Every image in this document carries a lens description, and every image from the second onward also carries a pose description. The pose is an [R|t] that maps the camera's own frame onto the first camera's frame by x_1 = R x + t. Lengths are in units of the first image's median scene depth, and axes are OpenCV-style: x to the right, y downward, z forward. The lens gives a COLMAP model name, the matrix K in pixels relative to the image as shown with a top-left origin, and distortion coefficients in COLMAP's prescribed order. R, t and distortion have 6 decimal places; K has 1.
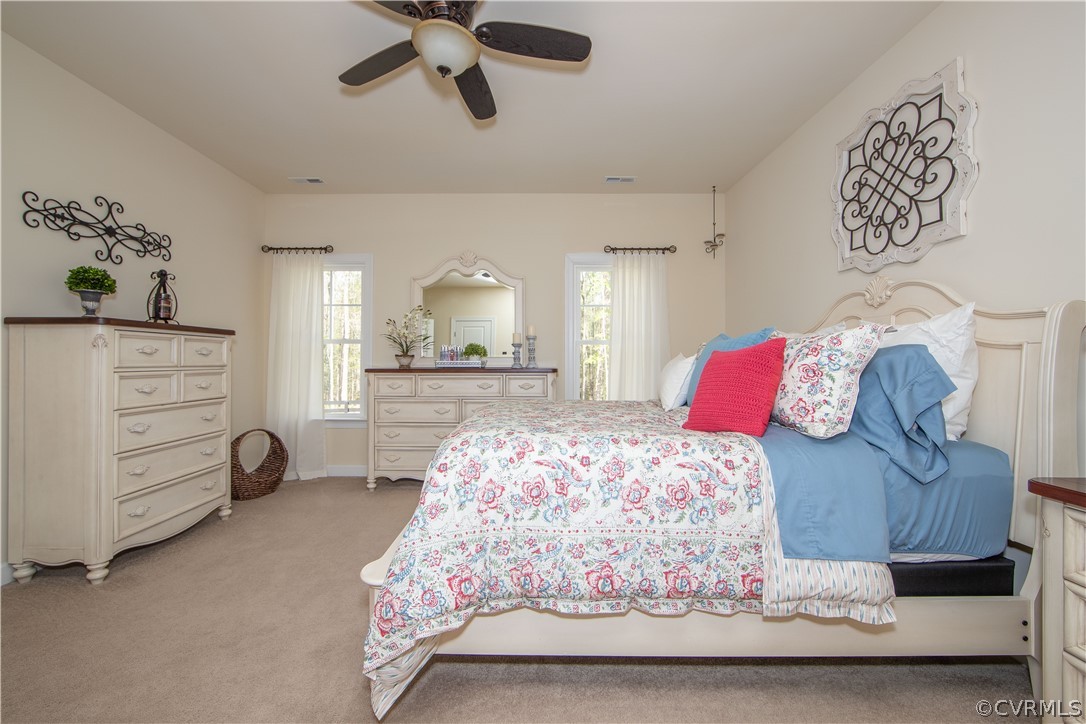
lens RADIAL K [[440.1, 0, 541.6], [0, 440.1, 359.5], [0, 0, 1]] dist [-0.012343, 0.001331]
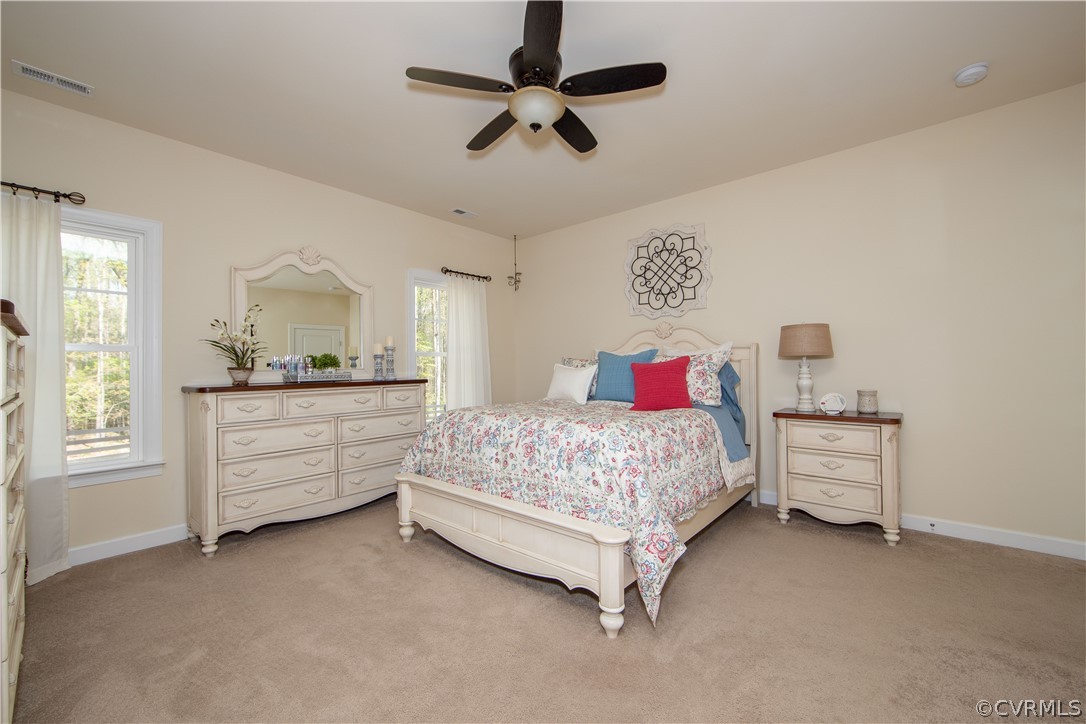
lens RADIAL K [[430.4, 0, 537.9], [0, 430.4, 363.7], [0, 0, 1]] dist [-0.009199, 0.000191]
pose [[0.654686, -0.005060, 0.755884, -0.912913], [0.012784, 0.999909, -0.004378, -0.012454], [-0.755793, 0.012530, 0.654691, 0.202052]]
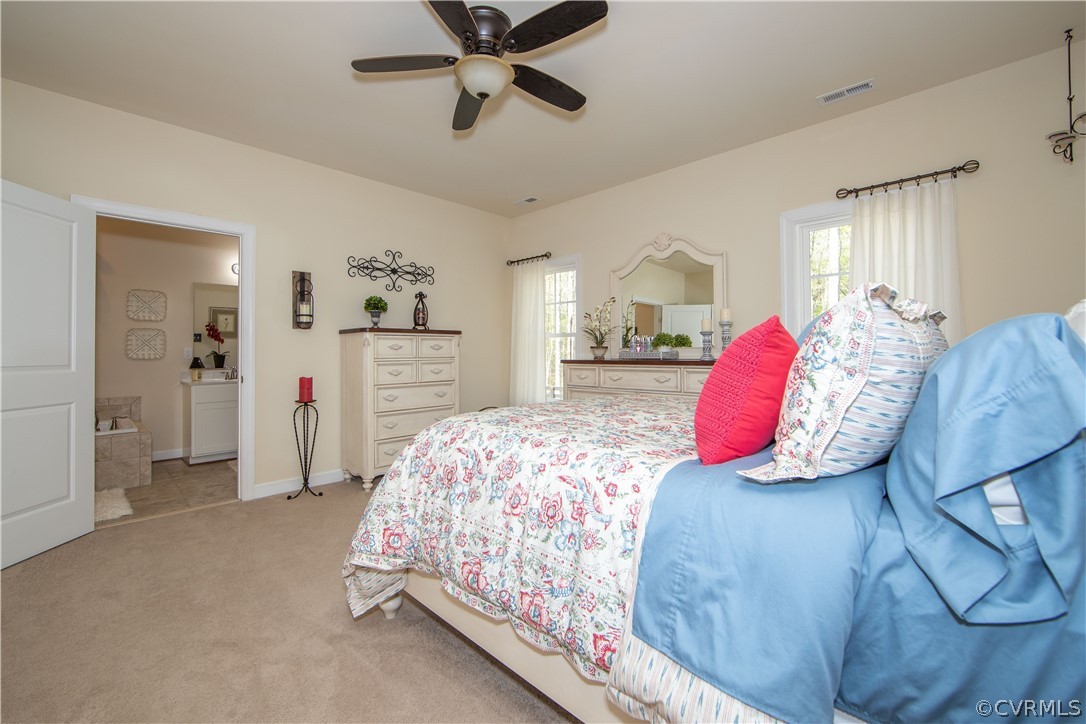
lens RADIAL K [[440.1, 0, 489.6], [0, 440.1, 350.2], [0, 0, 1]] dist [-0.012343, 0.001331]
pose [[0.696705, -0.009940, -0.717289, 0.427632], [0.009902, 0.999942, -0.004240, -0.000814], [0.717289, -0.004149, 0.696763, 0.163711]]
